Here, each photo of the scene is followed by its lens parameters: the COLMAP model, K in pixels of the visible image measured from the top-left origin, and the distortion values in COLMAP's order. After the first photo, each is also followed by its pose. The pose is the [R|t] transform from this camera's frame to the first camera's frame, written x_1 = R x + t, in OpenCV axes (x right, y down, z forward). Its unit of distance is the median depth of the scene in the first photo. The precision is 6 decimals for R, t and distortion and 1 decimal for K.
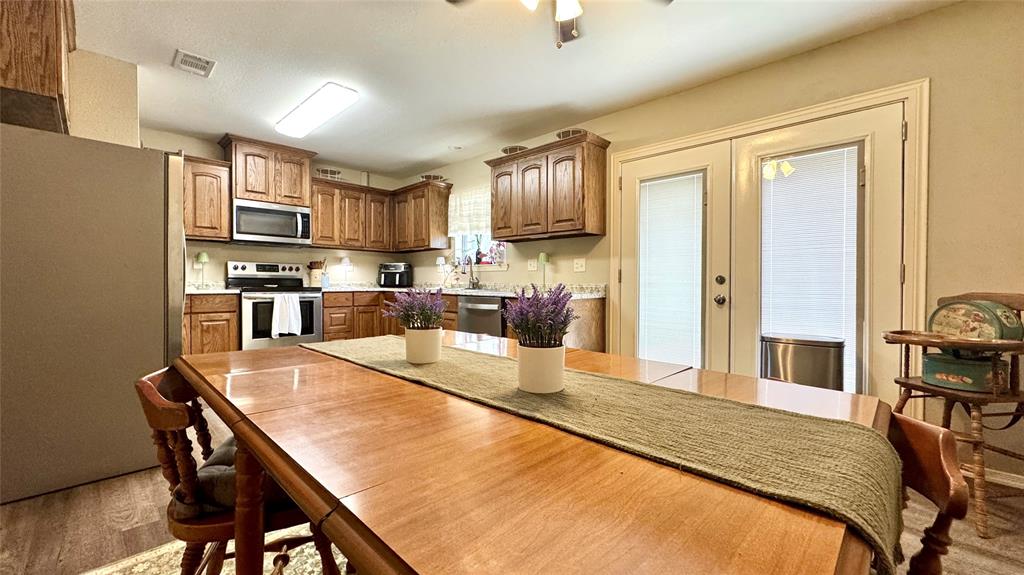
lens RADIAL K [[407.6, 0, 511.0], [0, 407.6, 287.3], [0, 0, 1]] dist [-0.004759, 0.000567]
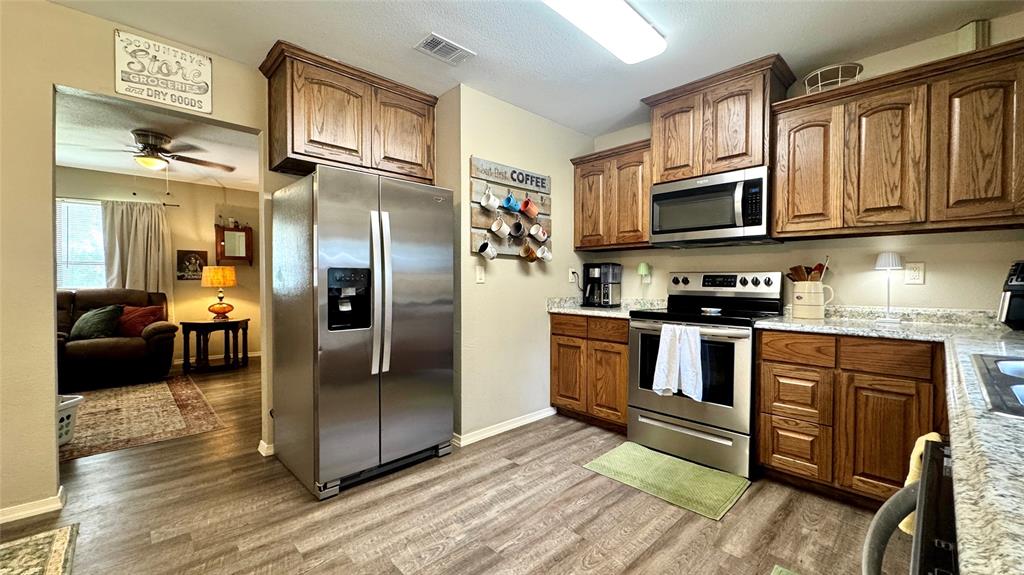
lens RADIAL K [[407.6, 0, 514.2], [0, 407.6, 286.7], [0, 0, 1]] dist [-0.004759, 0.000567]
pose [[-0.028893, 0.007901, -0.999551, 0.044701], [-0.020475, 0.999754, 0.008495, -0.036792], [0.999373, 0.020711, -0.028724, 0.700034]]
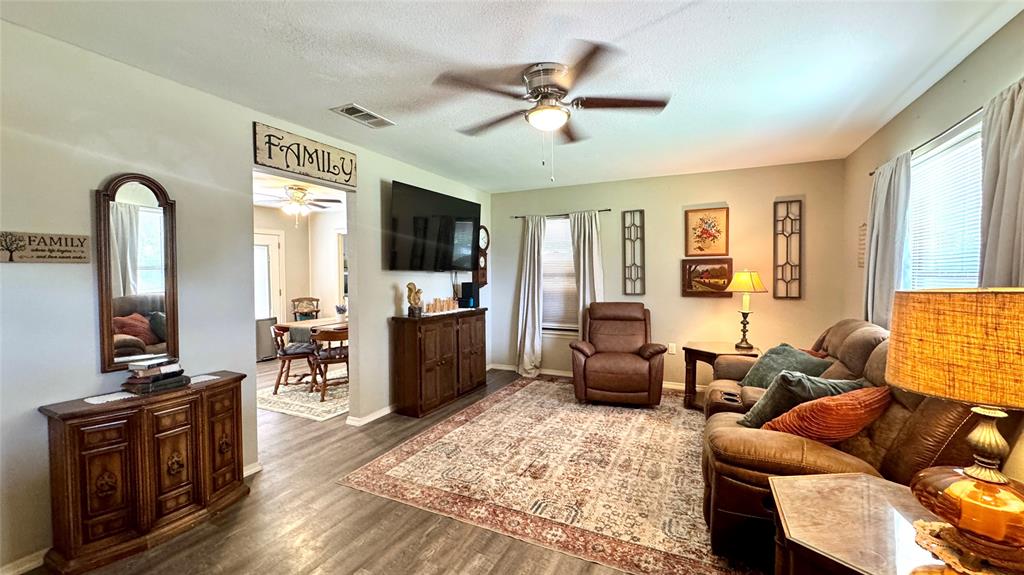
lens RADIAL K [[407.6, 0, 514.0], [0, 407.6, 291.4], [0, 0, 1]] dist [-0.004759, 0.000567]
pose [[-0.318122, -0.044878, 0.946987, -1.196335], [0.019427, 0.998361, 0.053839, -0.082068], [-0.947851, 0.035525, -0.316729, 0.154005]]
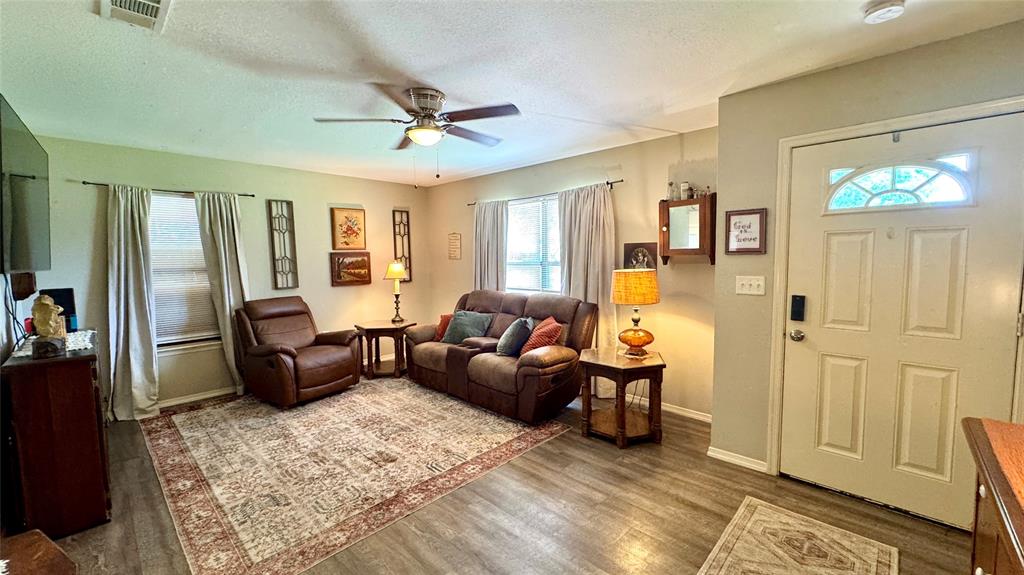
lens RADIAL K [[407.6, 0, 511.3], [0, 407.6, 287.4], [0, 0, 1]] dist [-0.004759, 0.000567]
pose [[-0.999868, 0.010332, -0.012533, -0.850288], [0.009090, 0.995396, 0.095420, -0.104471], [0.013461, 0.095293, -0.995358, 0.536508]]
